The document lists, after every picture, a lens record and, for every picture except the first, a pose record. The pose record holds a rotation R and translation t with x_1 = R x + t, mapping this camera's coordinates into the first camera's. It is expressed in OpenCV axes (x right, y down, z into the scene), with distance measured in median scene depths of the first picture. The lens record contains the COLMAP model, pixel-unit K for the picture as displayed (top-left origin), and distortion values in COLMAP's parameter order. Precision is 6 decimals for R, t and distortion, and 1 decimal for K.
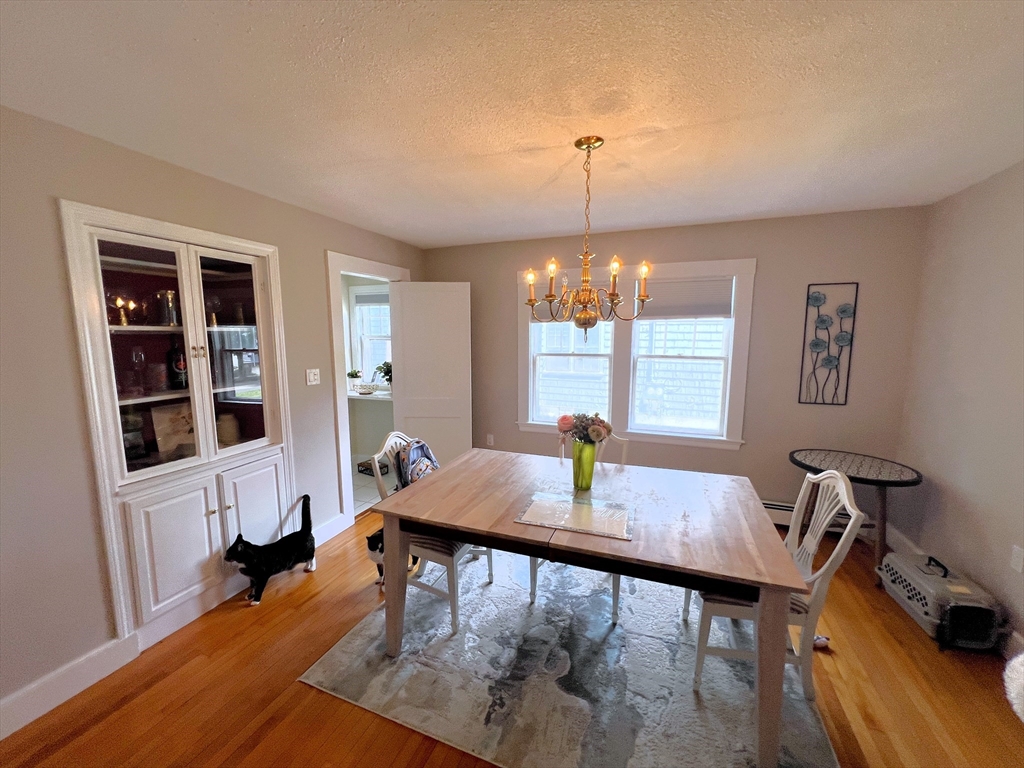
lens RADIAL K [[407.0, 0, 511.2], [0, 407.0, 385.1], [0, 0, 1]] dist [0.000269, 0.000081]
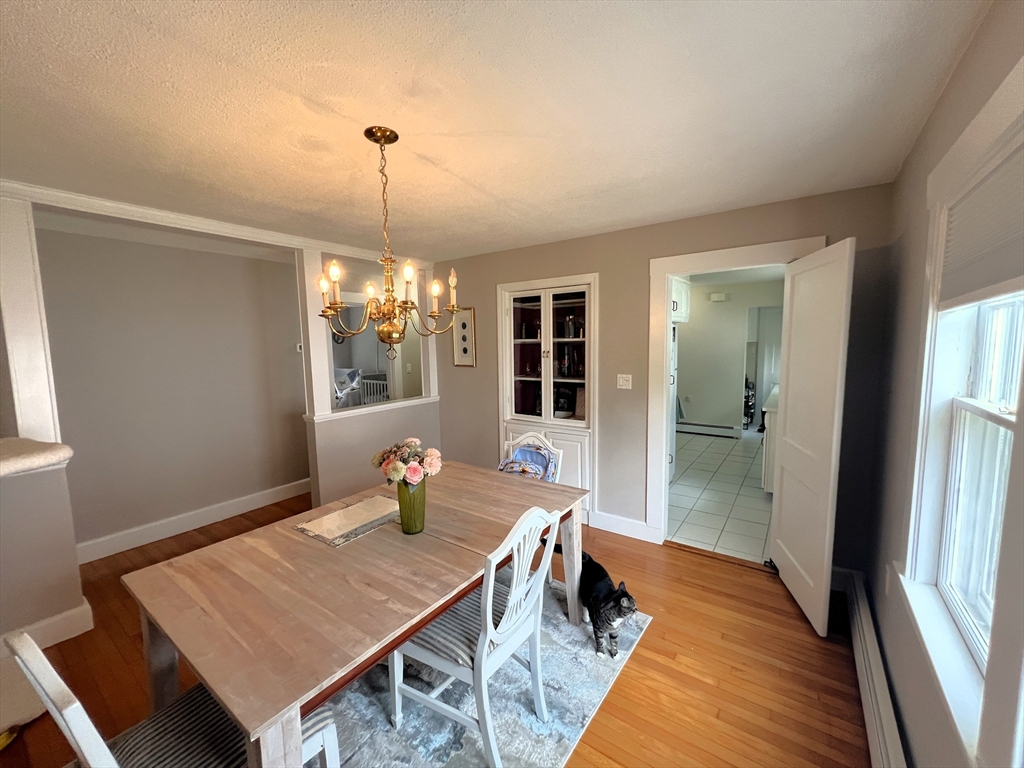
lens RADIAL K [[407.0, 0, 511.2], [0, 407.0, 385.1], [0, 0, 1]] dist [0.000269, 0.000081]
pose [[-0.263071, 0.103760, -0.959181, 0.868017], [-0.101740, 0.985673, 0.134530, -0.171531], [0.959397, 0.132978, -0.248745, 1.326276]]
